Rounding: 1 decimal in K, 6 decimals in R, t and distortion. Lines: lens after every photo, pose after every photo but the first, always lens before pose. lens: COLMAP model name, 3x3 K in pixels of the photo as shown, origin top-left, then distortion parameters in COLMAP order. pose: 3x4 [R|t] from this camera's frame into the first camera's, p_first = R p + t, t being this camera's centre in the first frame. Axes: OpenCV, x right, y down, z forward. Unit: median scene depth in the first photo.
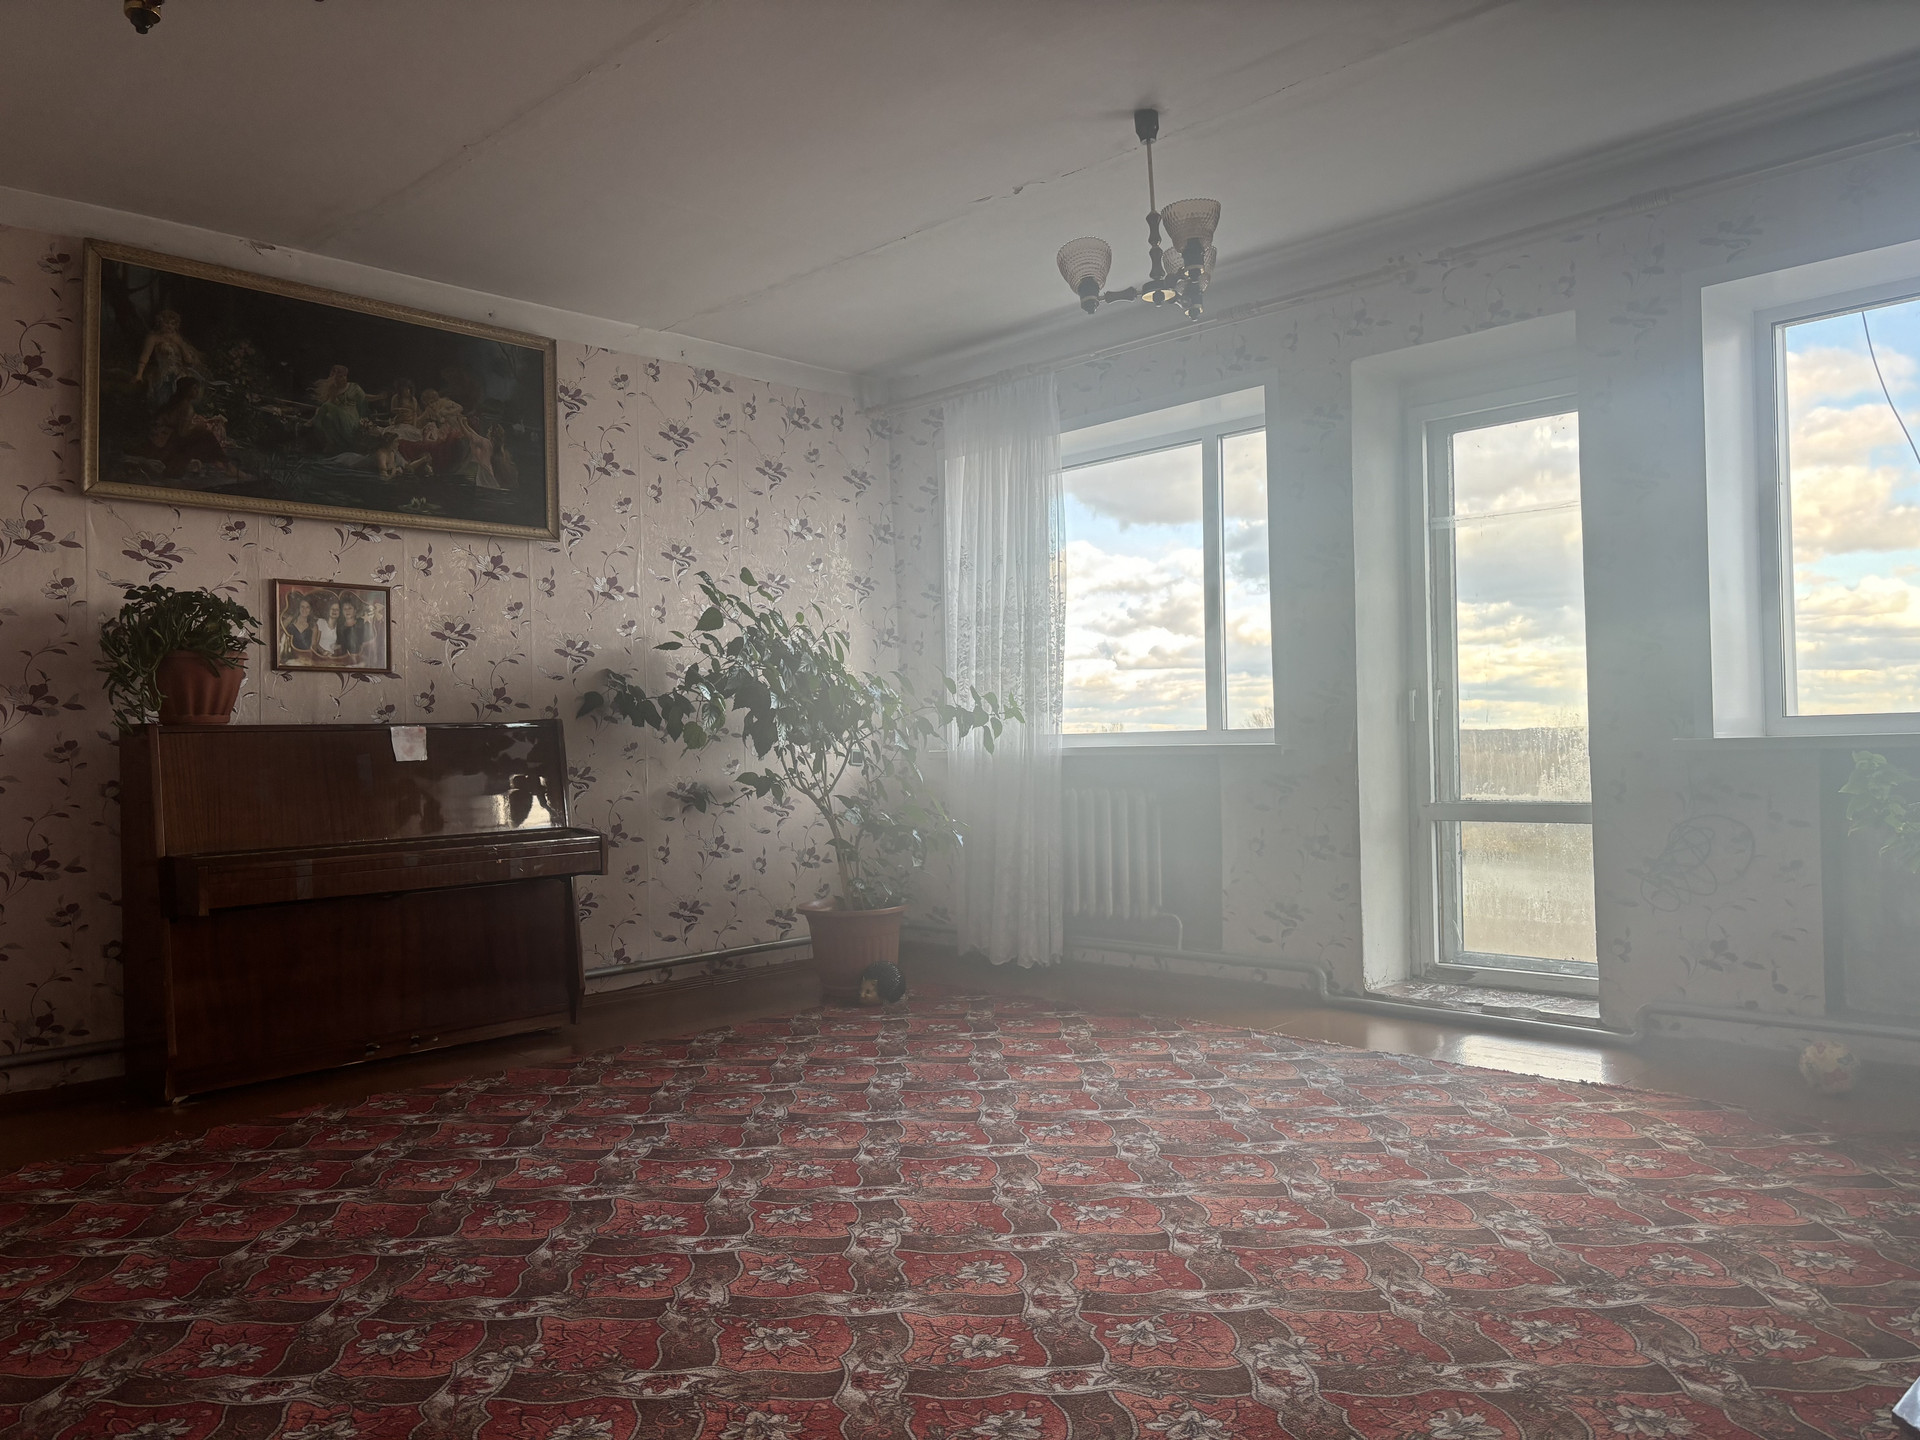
lens RADIAL K [[1451.4, 0, 954.6], [0, 1451.4, 715.1], [0, 0, 1]] dist [0.078124, -0.087519]
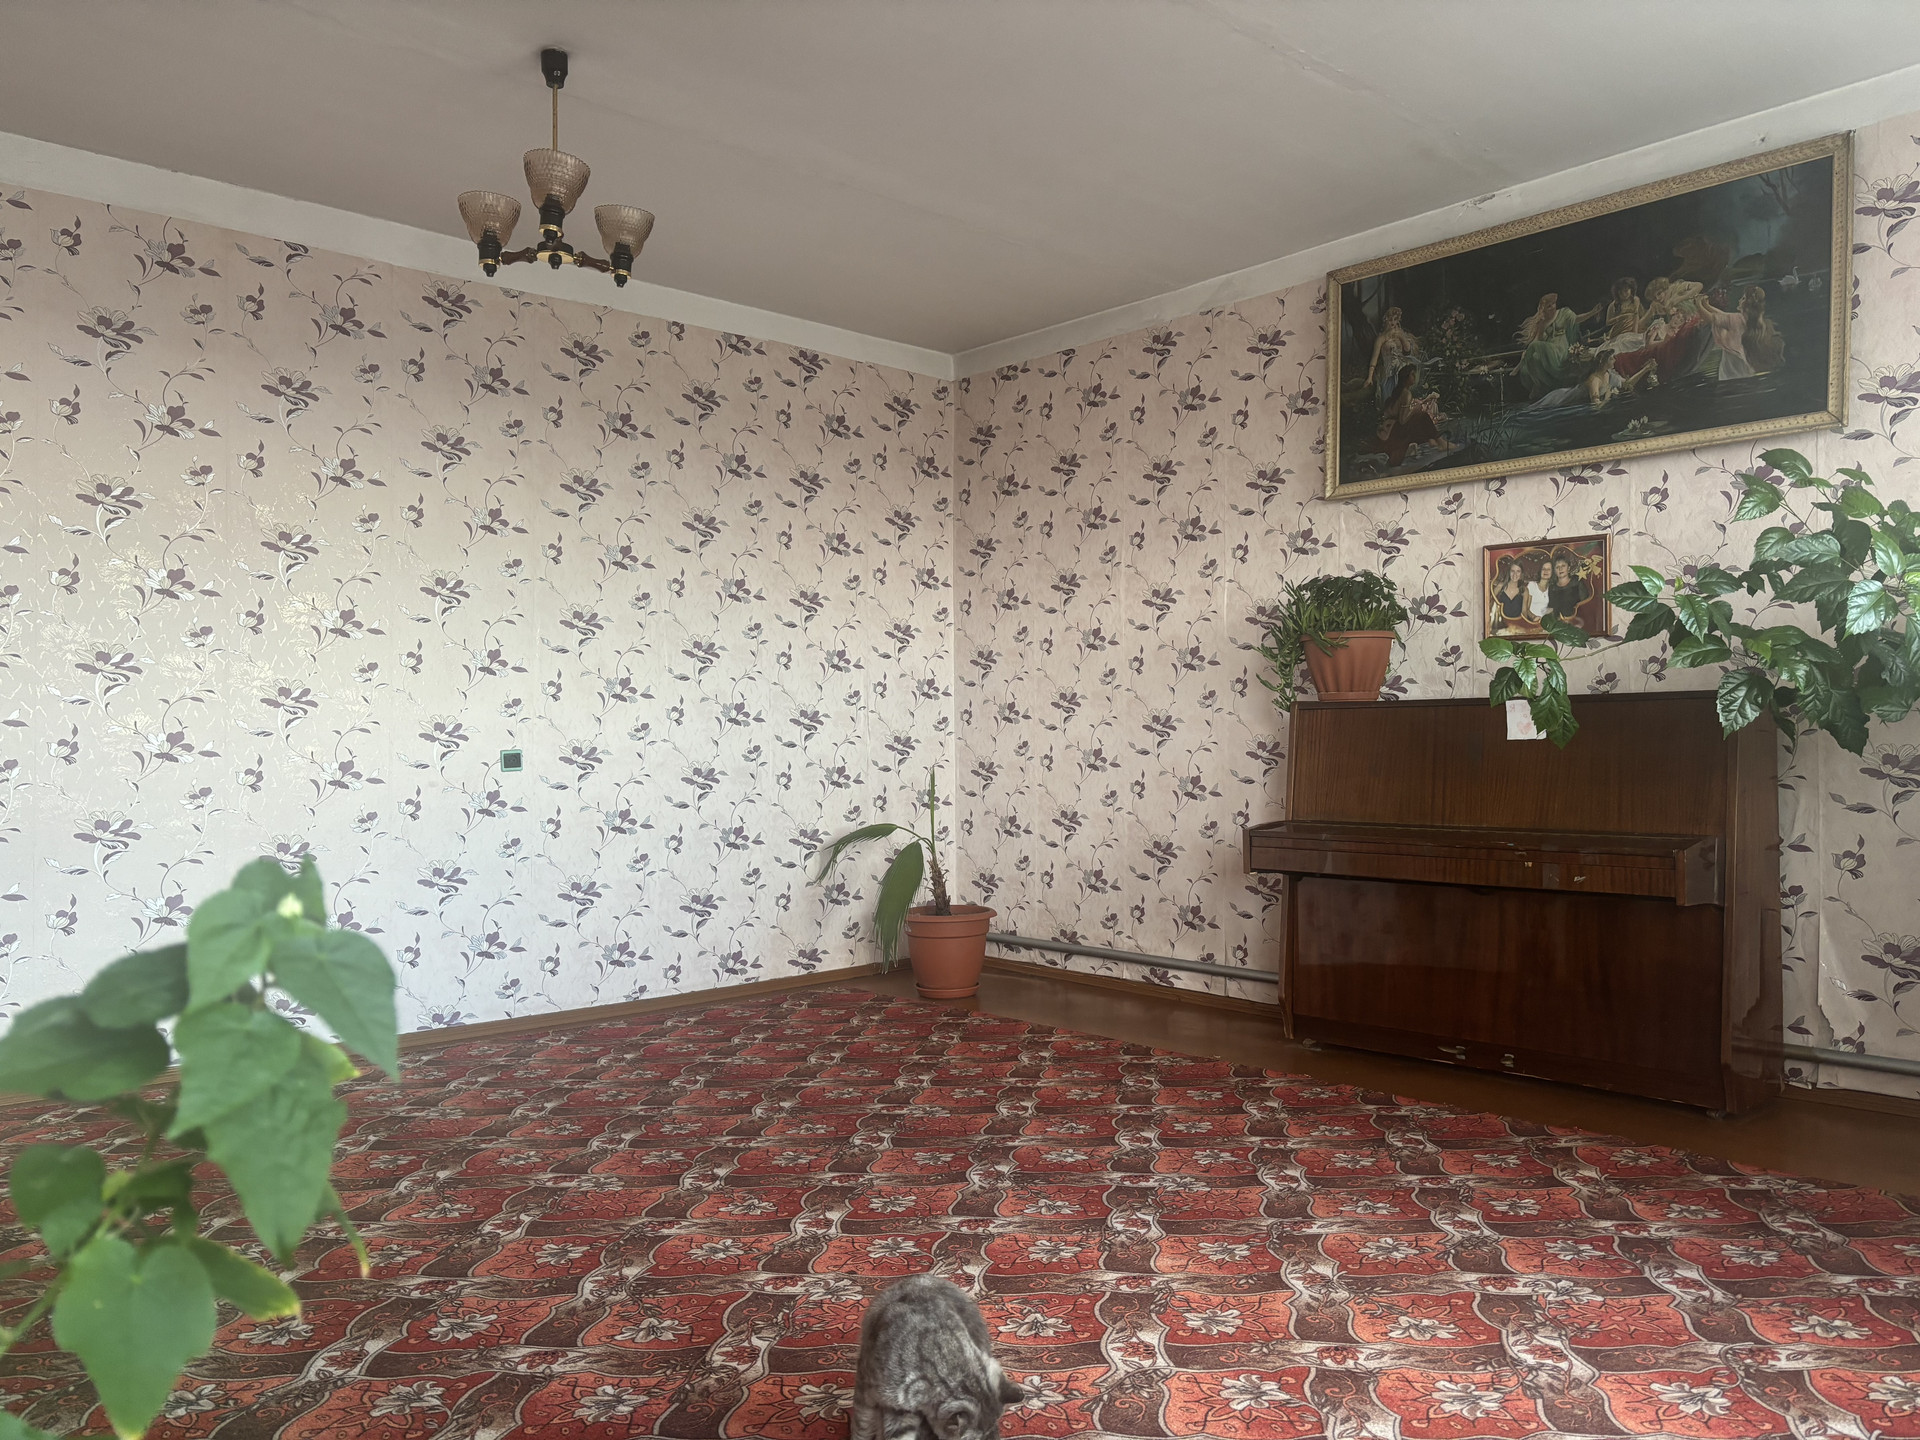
lens RADIAL K [[1451.4, 0, 951.6], [0, 1451.4, 713.0], [0, 0, 1]] dist [0.078124, -0.087519]
pose [[-0.054438, 0.001962, -0.998515, 0.520208], [0.023605, 0.999721, 0.000677, 0.006993], [0.998238, -0.023534, -0.054469, 0.719913]]
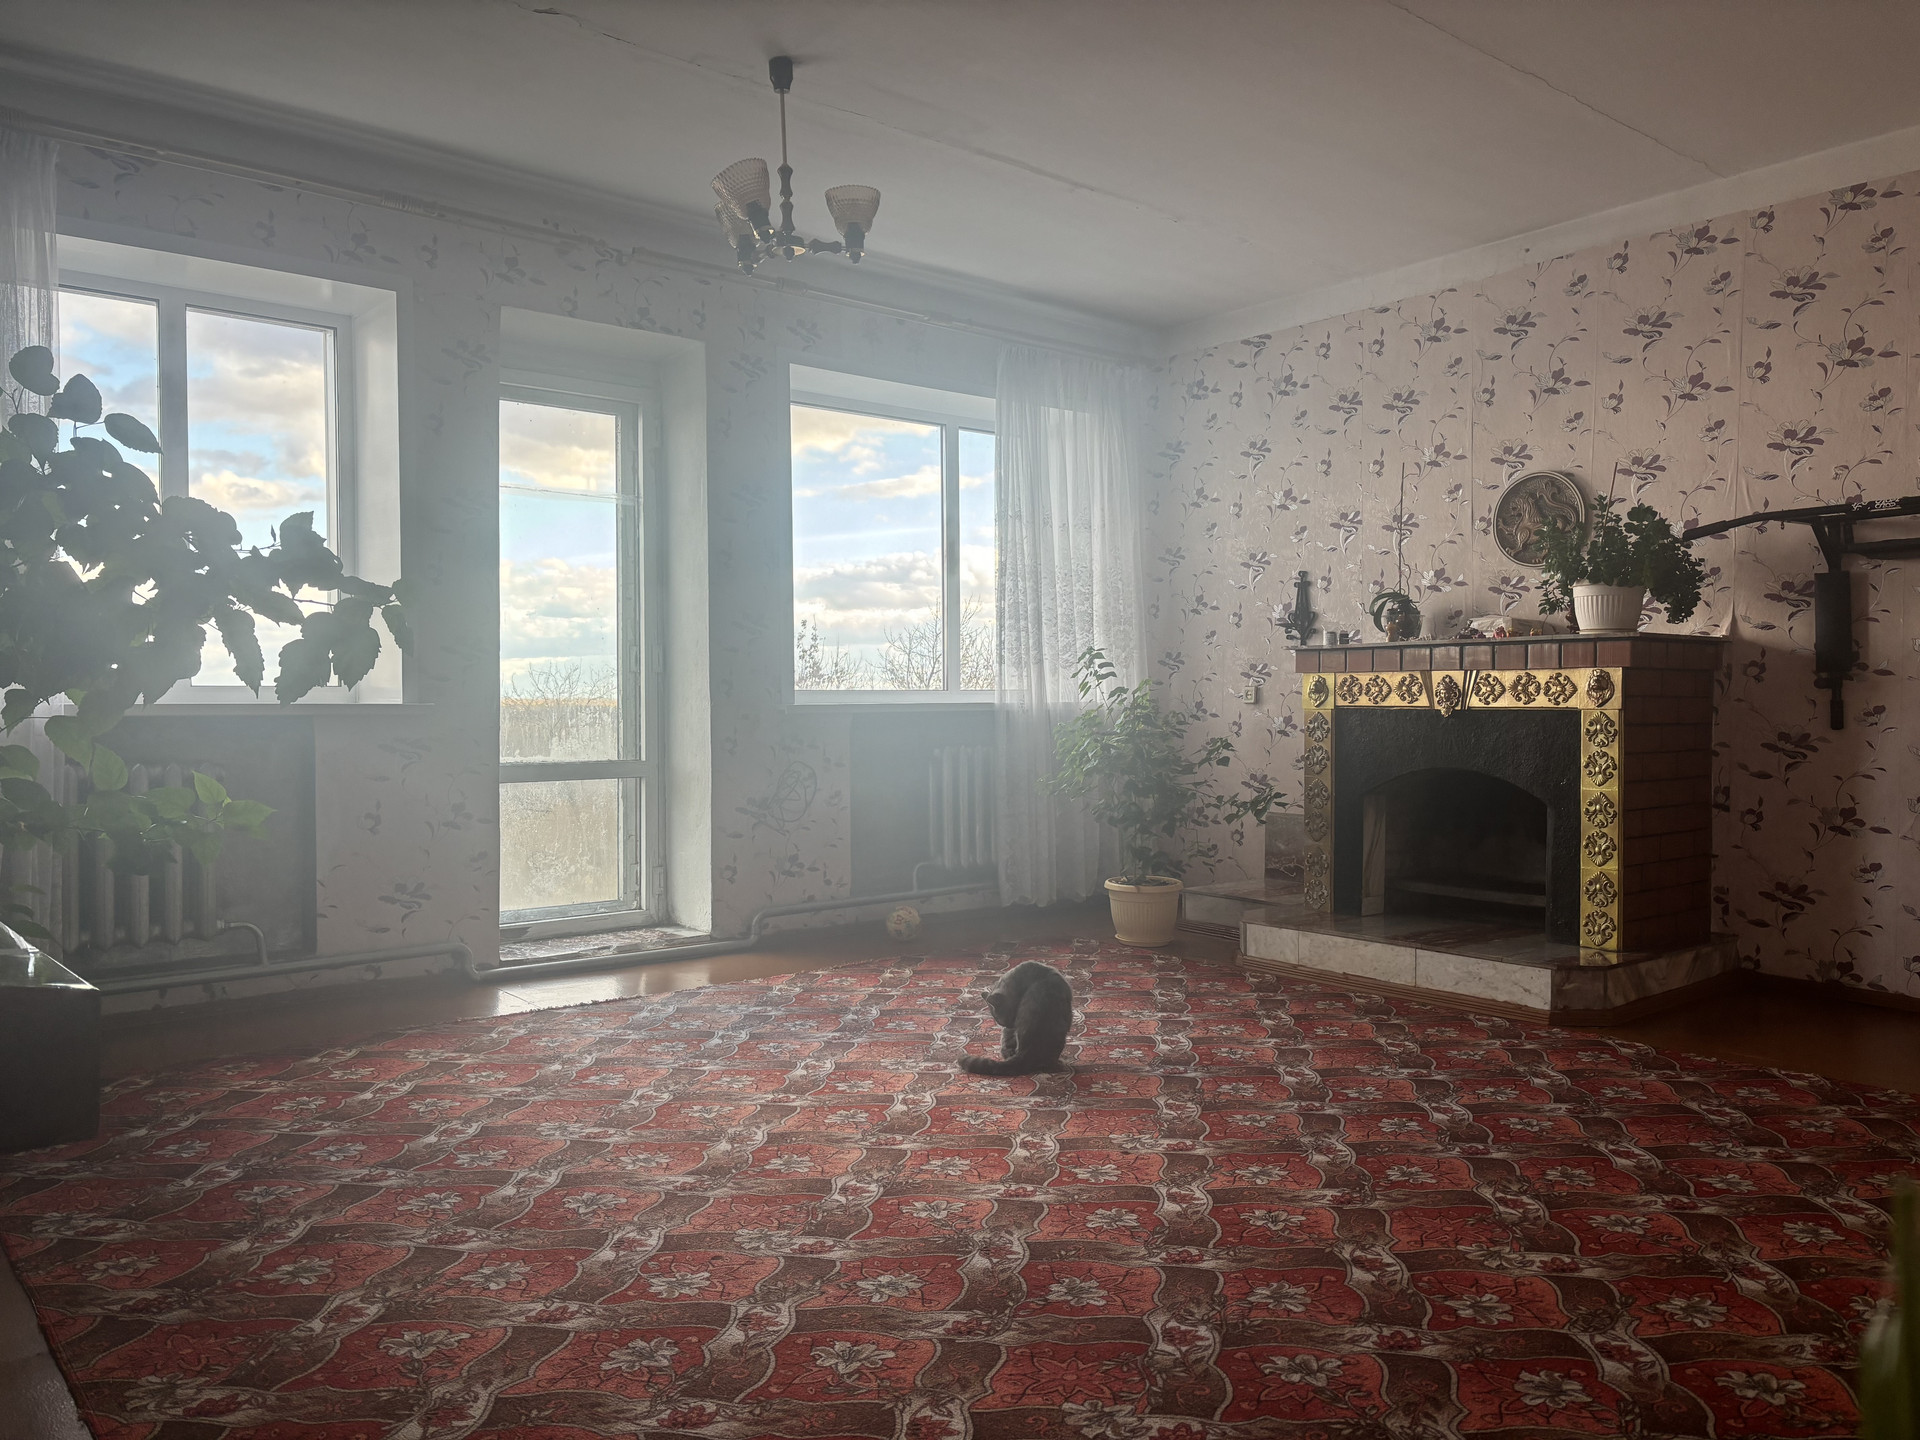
lens RADIAL K [[1451.4, 0, 964.9], [0, 1451.4, 736.1], [0, 0, 1]] dist [0.078124, -0.087519]
pose [[0.081533, -0.000334, 0.996671, -0.710042], [-0.017825, 0.999840, 0.001793, 0.035754], [-0.996511, -0.017912, 0.081514, 0.666972]]
